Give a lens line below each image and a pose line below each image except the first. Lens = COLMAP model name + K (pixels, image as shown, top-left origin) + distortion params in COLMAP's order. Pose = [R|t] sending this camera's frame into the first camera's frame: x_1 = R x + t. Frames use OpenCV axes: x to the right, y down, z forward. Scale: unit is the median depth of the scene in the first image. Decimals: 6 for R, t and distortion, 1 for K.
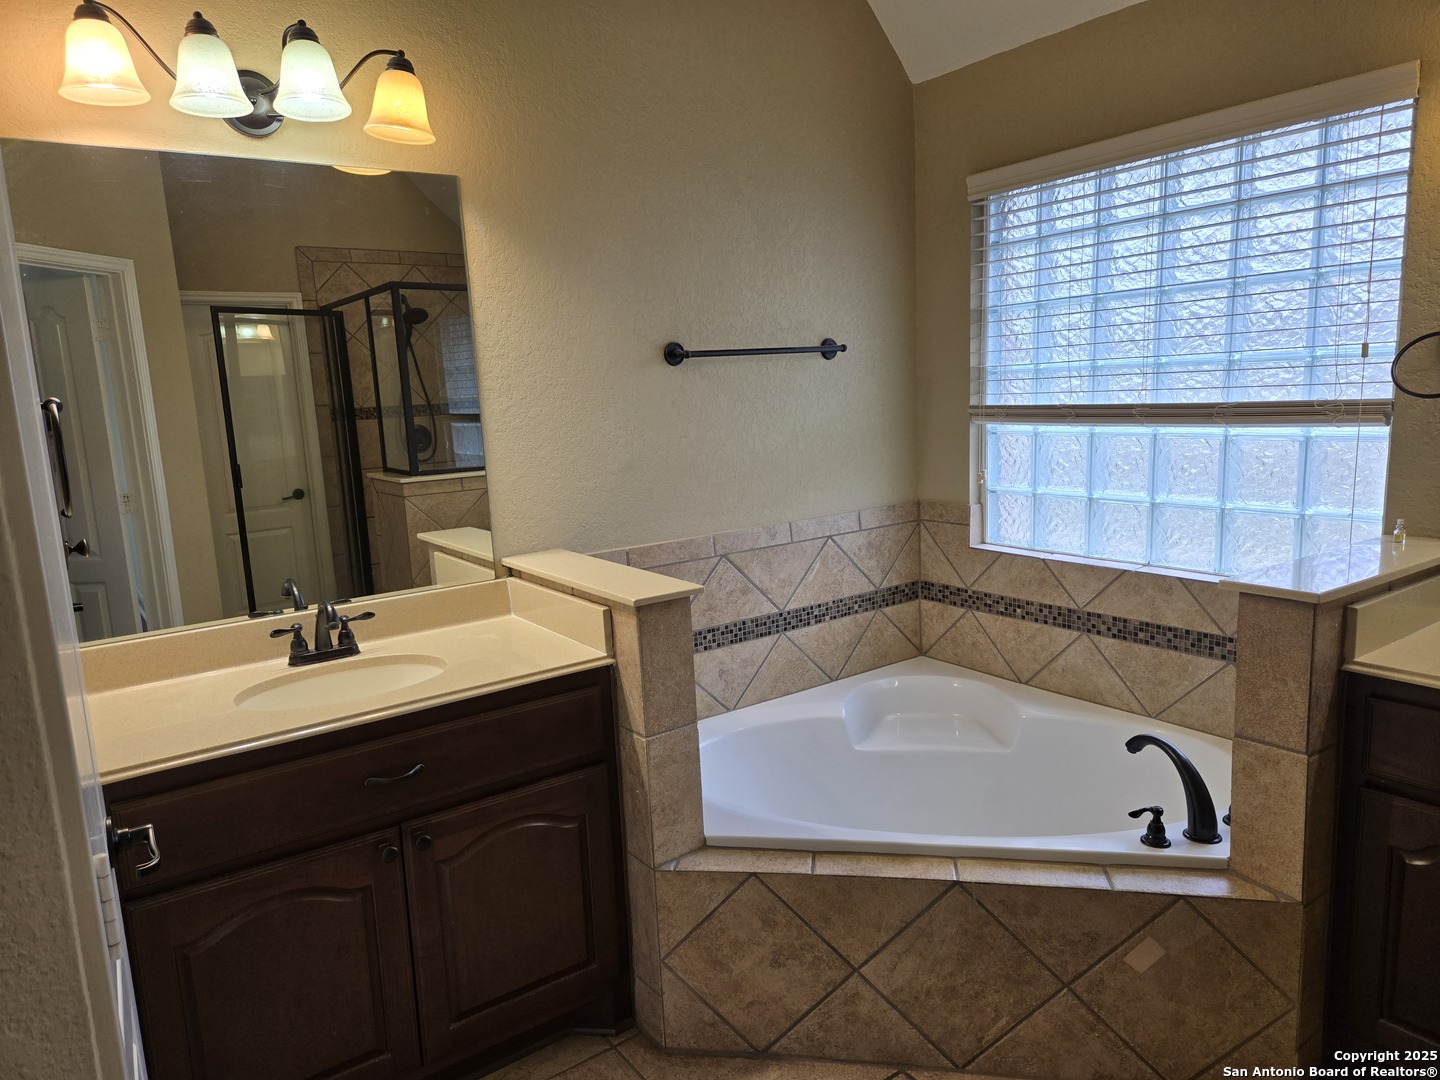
lens RADIAL K [[963.6, 0, 716.4], [0, 963.6, 542.9], [0, 0, 1]] dist [0.094858, -0.075208]
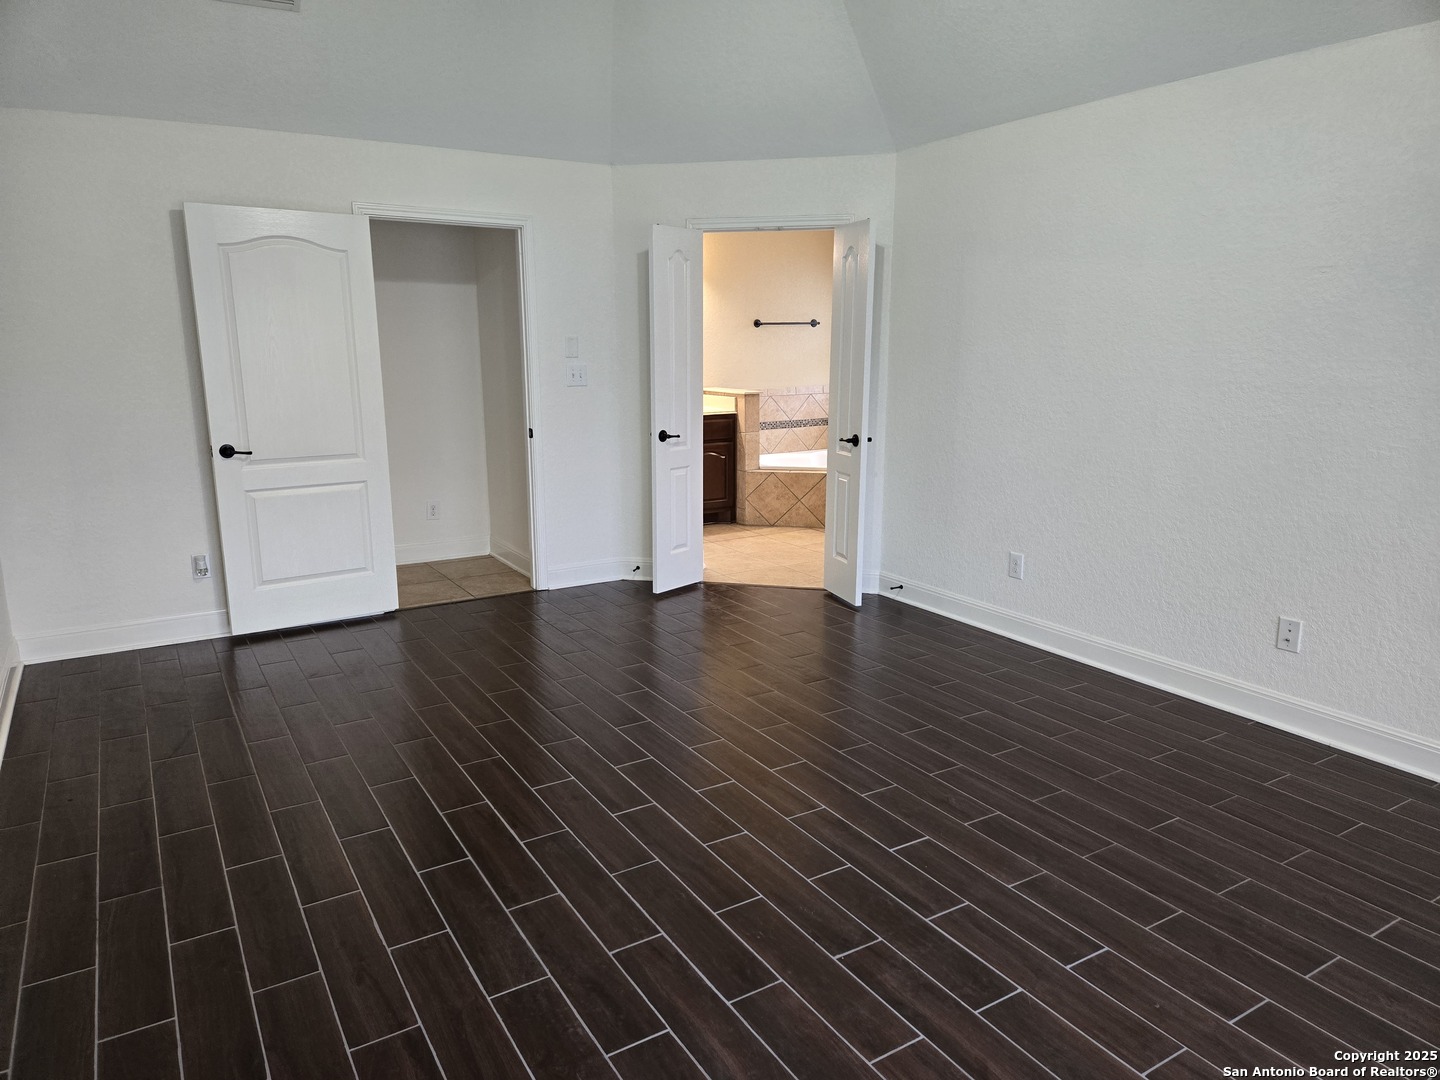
lens RADIAL K [[963.6, 0, 716.4], [0, 963.6, 542.9], [0, 0, 1]] dist [0.094858, -0.075208]
pose [[0.996947, 0.054794, -0.055621, 0.041417], [-0.052252, 0.997566, 0.046176, 0.428125], [0.058015, -0.043129, 0.997384, -2.479054]]
